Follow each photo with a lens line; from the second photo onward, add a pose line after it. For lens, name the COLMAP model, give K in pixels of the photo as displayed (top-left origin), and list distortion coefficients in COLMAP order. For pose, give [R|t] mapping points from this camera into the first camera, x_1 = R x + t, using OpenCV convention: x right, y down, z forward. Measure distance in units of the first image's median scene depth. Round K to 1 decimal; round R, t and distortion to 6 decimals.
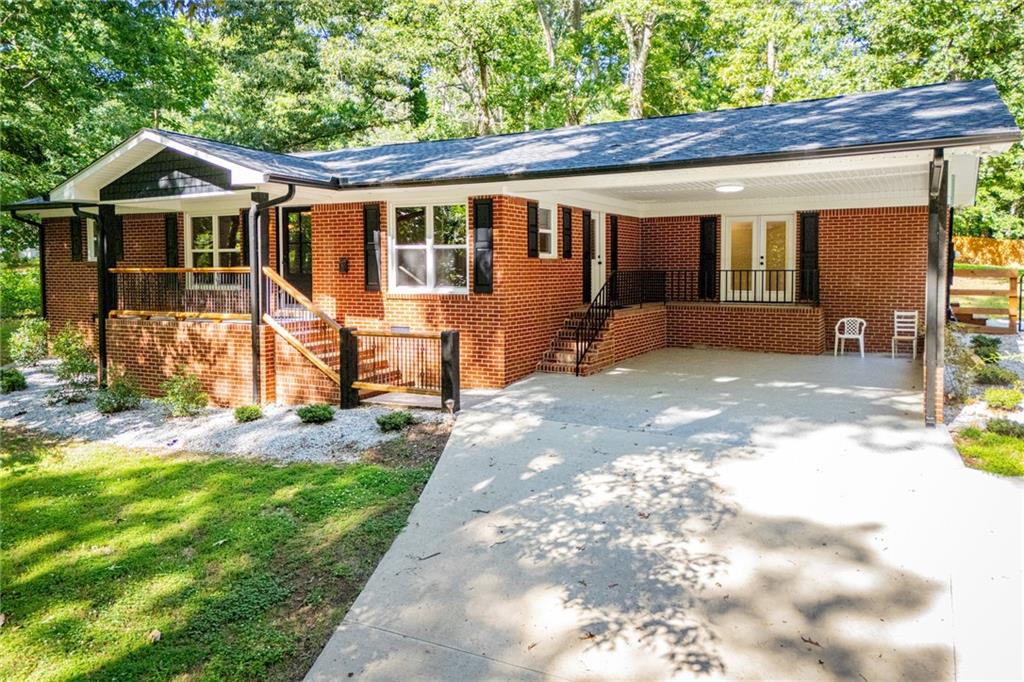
lens RADIAL K [[769.6, 0, 505.5], [0, 769.6, 301.8], [0, 0, 1]] dist [0.069128, -0.003564]
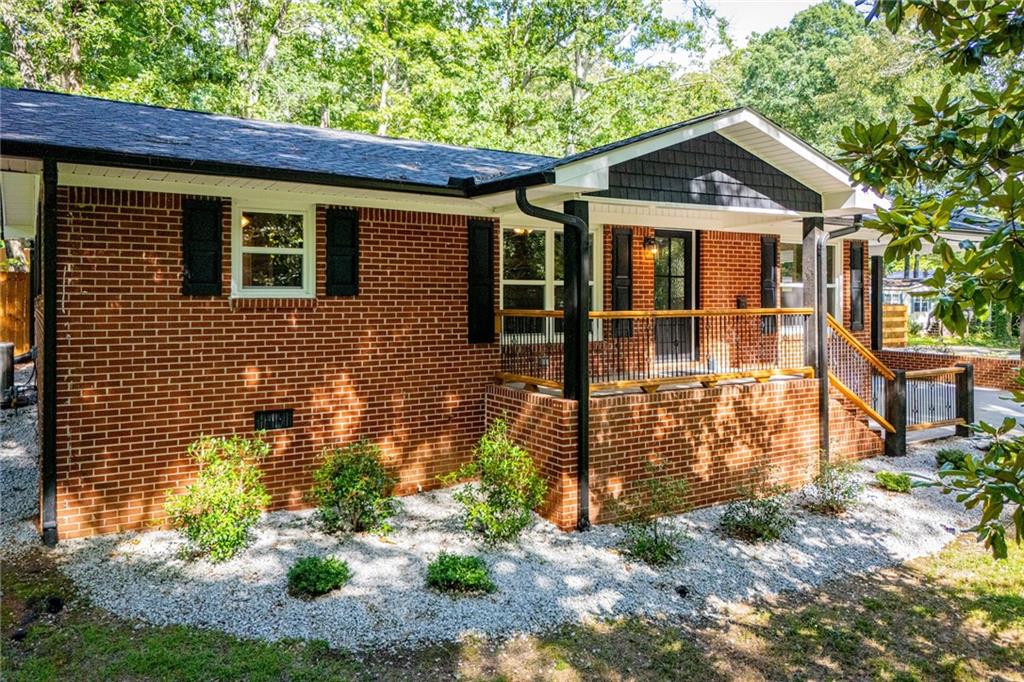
lens RADIAL K [[769.6, 0, 505.5], [0, 769.6, 301.8], [0, 0, 1]] dist [0.069128, -0.003564]
pose [[0.485195, 0.005812, 0.874387, -1.096042], [0.025105, 0.999473, -0.020574, -0.043231], [-0.874046, 0.031934, 0.484793, 0.832169]]
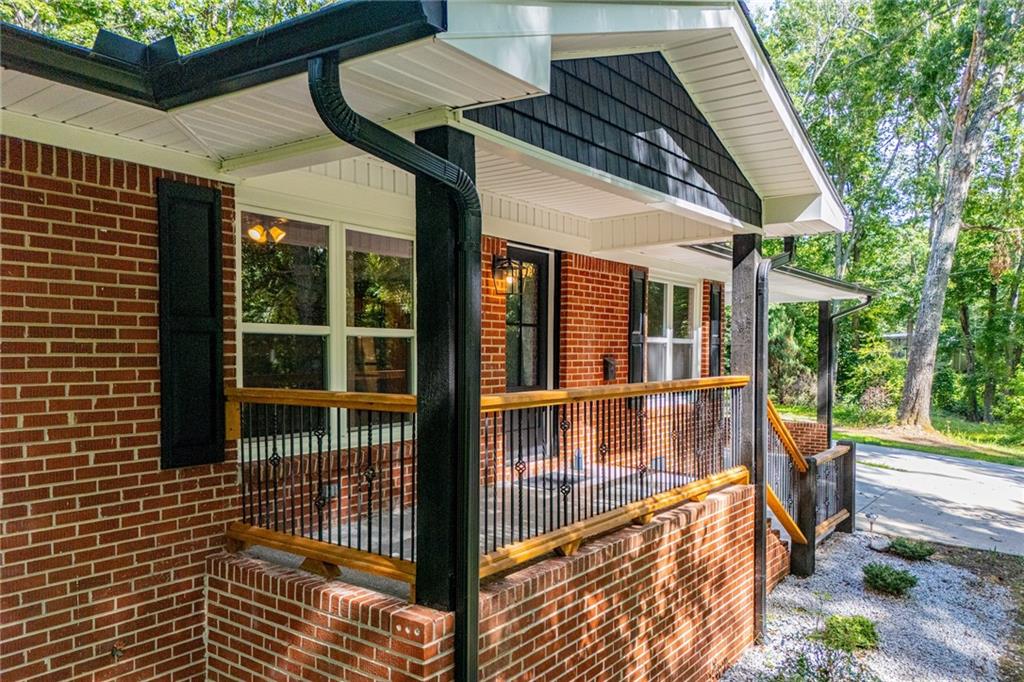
lens RADIAL K [[760.3, 0, 516.3], [0, 760.3, 378.5], [0, 0, 1]] dist [0.026834, -0.005461]
pose [[0.110511, -0.024652, 0.993569, -0.788262], [0.029390, 0.999336, 0.021526, -0.057901], [-0.993440, 0.026822, 0.111162, 1.025755]]
